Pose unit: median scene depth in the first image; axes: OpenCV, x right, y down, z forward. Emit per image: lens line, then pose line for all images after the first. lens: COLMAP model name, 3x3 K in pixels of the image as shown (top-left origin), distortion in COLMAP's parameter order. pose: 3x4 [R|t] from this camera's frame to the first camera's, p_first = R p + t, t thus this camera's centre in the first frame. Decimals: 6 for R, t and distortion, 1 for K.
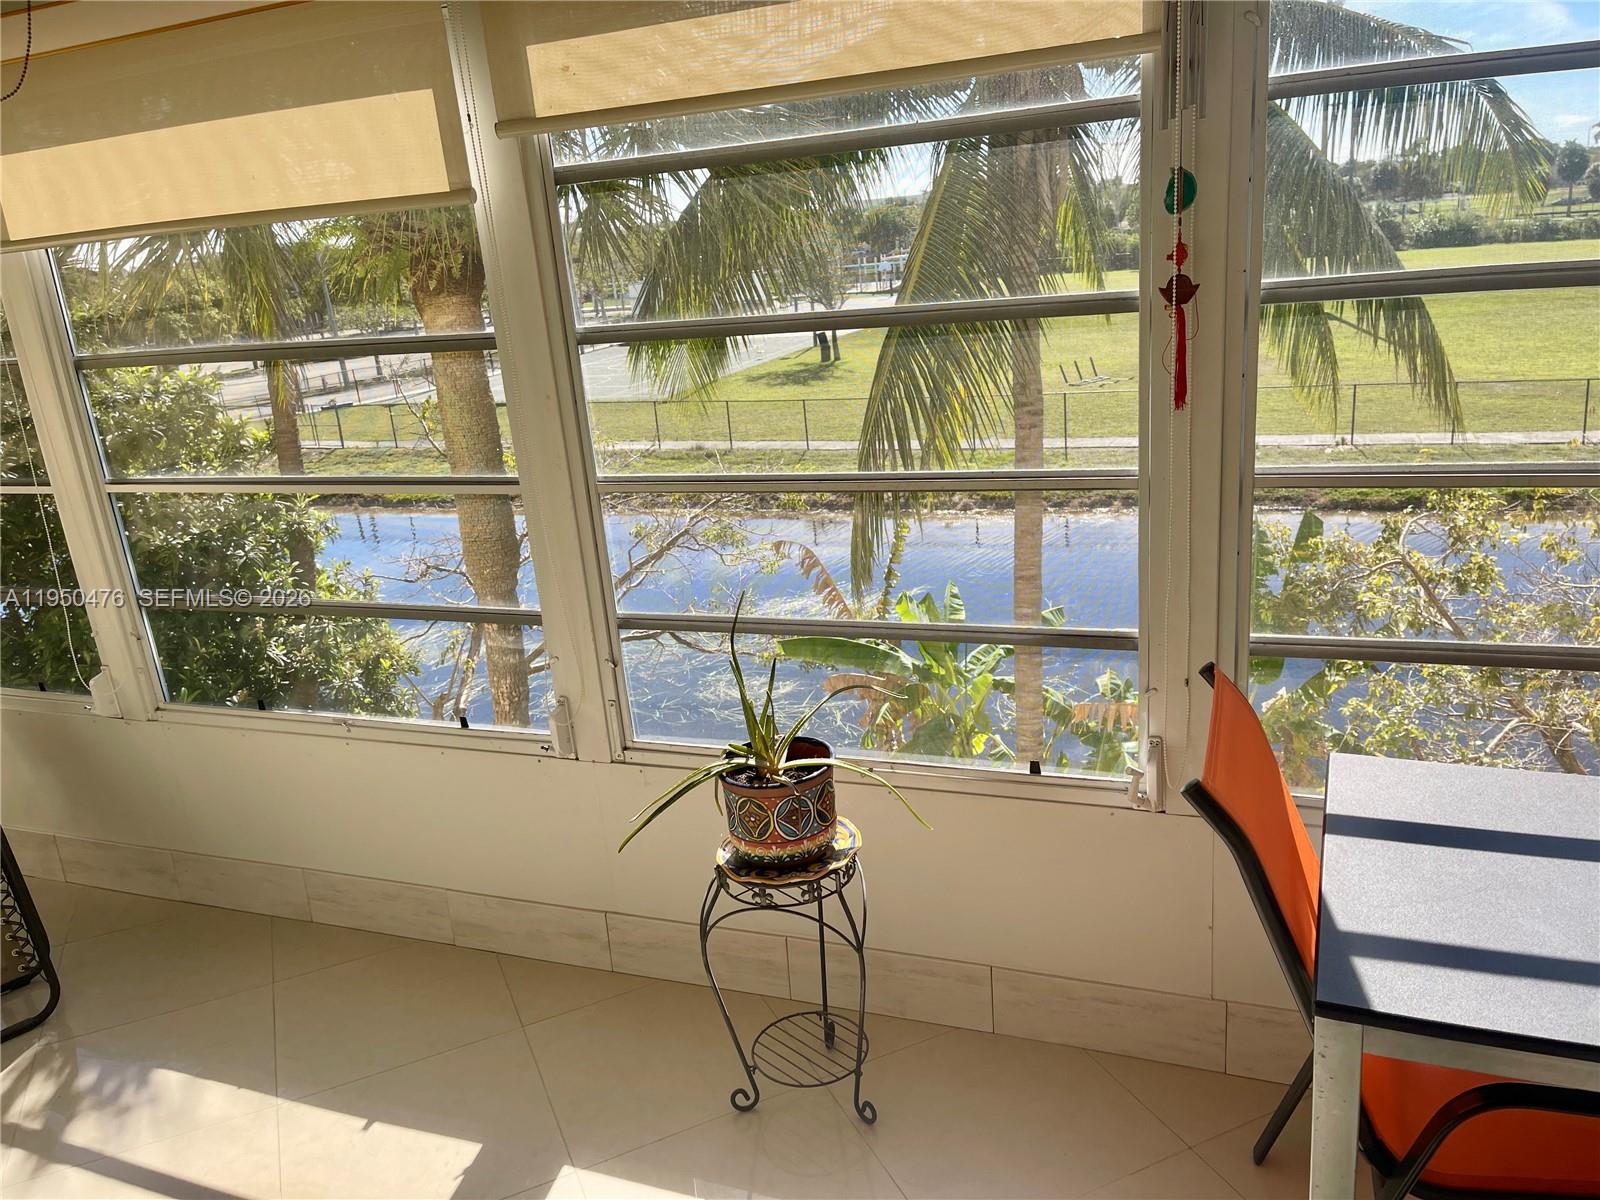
lens RADIAL K [[1192.1, 0, 798.7], [0, 1192.1, 621.8], [0, 0, 1]] dist [0.061980, -0.076728]
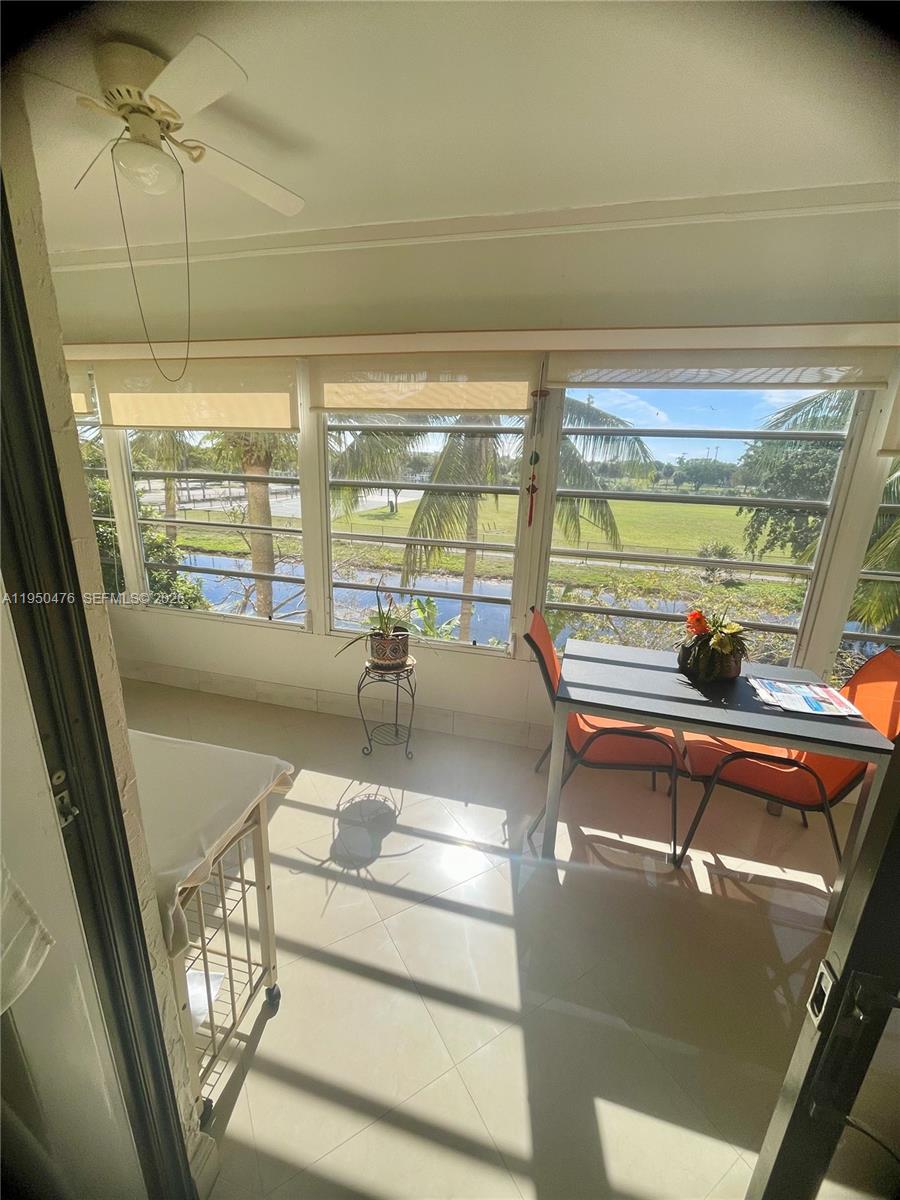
lens RADIAL K [[478.6, 0, 440.4], [0, 478.6, 604.8], [0, 0, 1]] dist [-0.000386, 0.000531]
pose [[0.986748, 0.081217, 0.140472, -0.050197], [-0.077190, 0.996440, -0.033890, 0.060378], [-0.142725, 0.022598, 0.989504, -0.141433]]
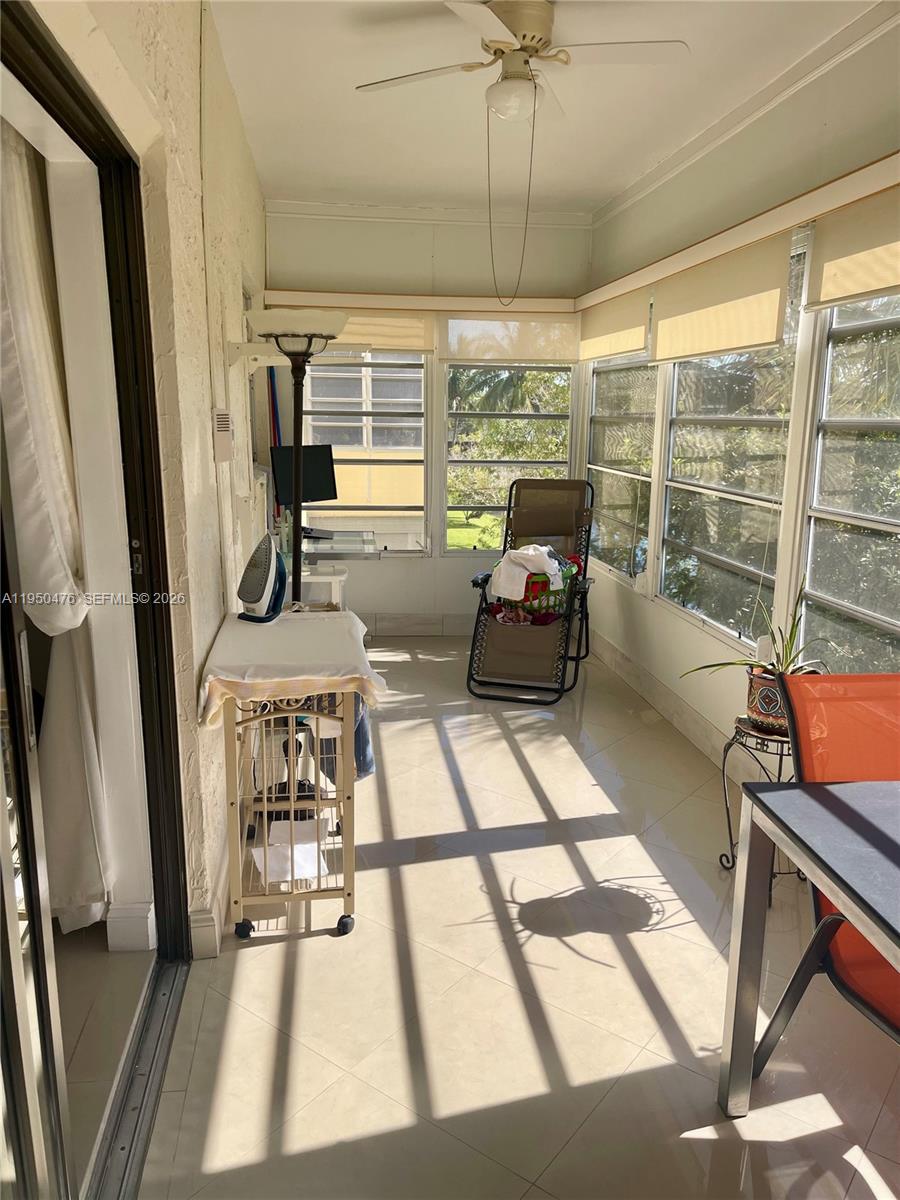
lens RADIAL K [[894.1, 0, 441.1], [0, 894.1, 606.7], [0, 0, 1]] dist [0.061980, -0.076728]
pose [[0.473778, 0.268901, -0.838586, 0.616679], [-0.311756, 0.941789, 0.125861, 0.015642], [0.823616, 0.201804, 0.530031, -0.078031]]
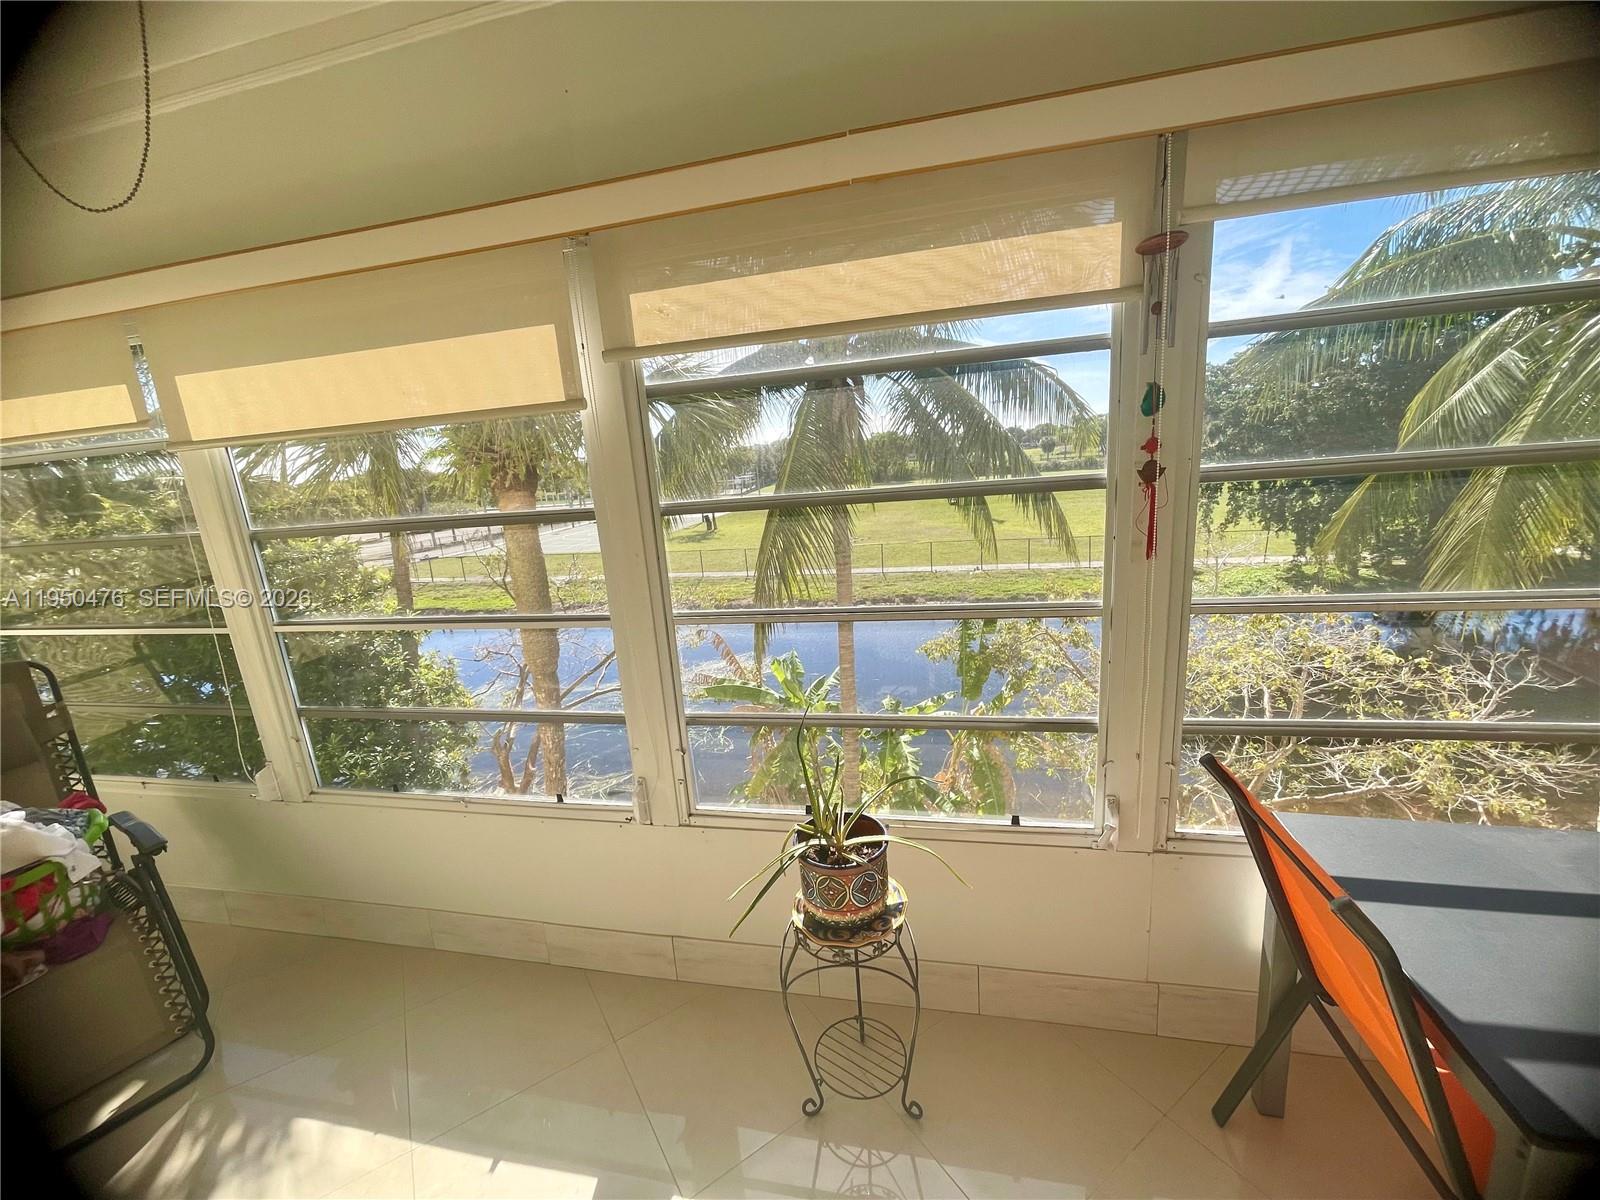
lens RADIAL K [[638.2, 0, 789.3], [0, 638.2, 607.0], [0, 0, 1]] dist [-0.000386, 0.000531]
pose [[0.988405, -0.026496, 0.149510, -0.127654], [0.040417, 0.995044, -0.090852, -0.051224], [-0.146361, 0.095842, 0.984577, 0.246068]]
